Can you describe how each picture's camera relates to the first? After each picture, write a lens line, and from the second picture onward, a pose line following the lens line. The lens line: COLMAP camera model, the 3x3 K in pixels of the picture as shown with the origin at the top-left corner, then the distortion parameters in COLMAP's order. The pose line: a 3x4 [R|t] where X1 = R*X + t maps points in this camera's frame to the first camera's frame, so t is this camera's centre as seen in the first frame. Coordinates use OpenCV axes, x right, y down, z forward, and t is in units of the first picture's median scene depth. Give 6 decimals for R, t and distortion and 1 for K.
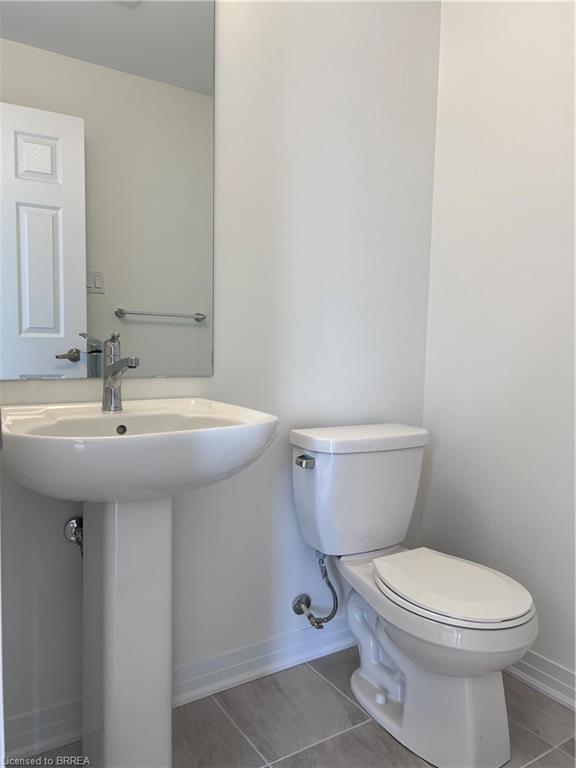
lens RADIAL K [[574.6, 0, 288.0], [0, 574.6, 384.0], [0, 0, 1]] dist [0.065143, -0.087655]
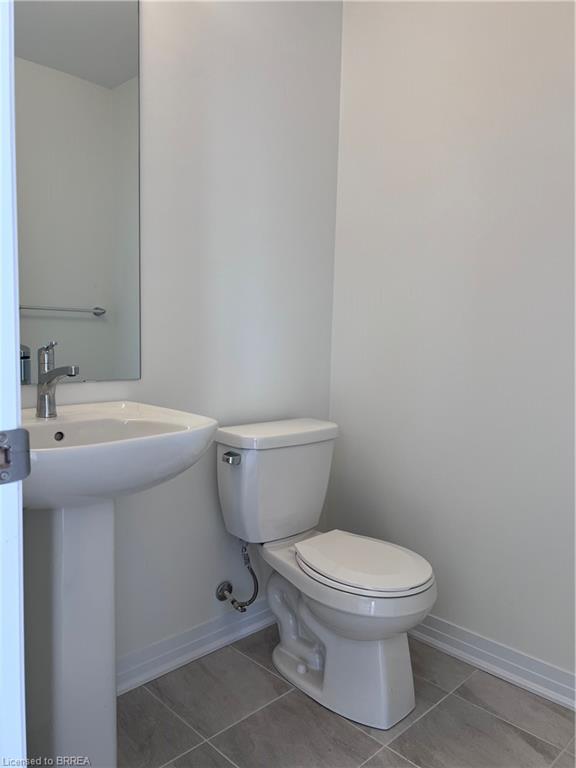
lens RADIAL K [[574.6, 0, 288.0], [0, 574.6, 384.0], [0, 0, 1]] dist [0.065143, -0.087655]
pose [[0.978658, -0.015781, 0.204890, -0.084607], [0.010998, 0.999640, 0.024462, -0.027622], [-0.205202, -0.021686, 0.978479, -0.063962]]
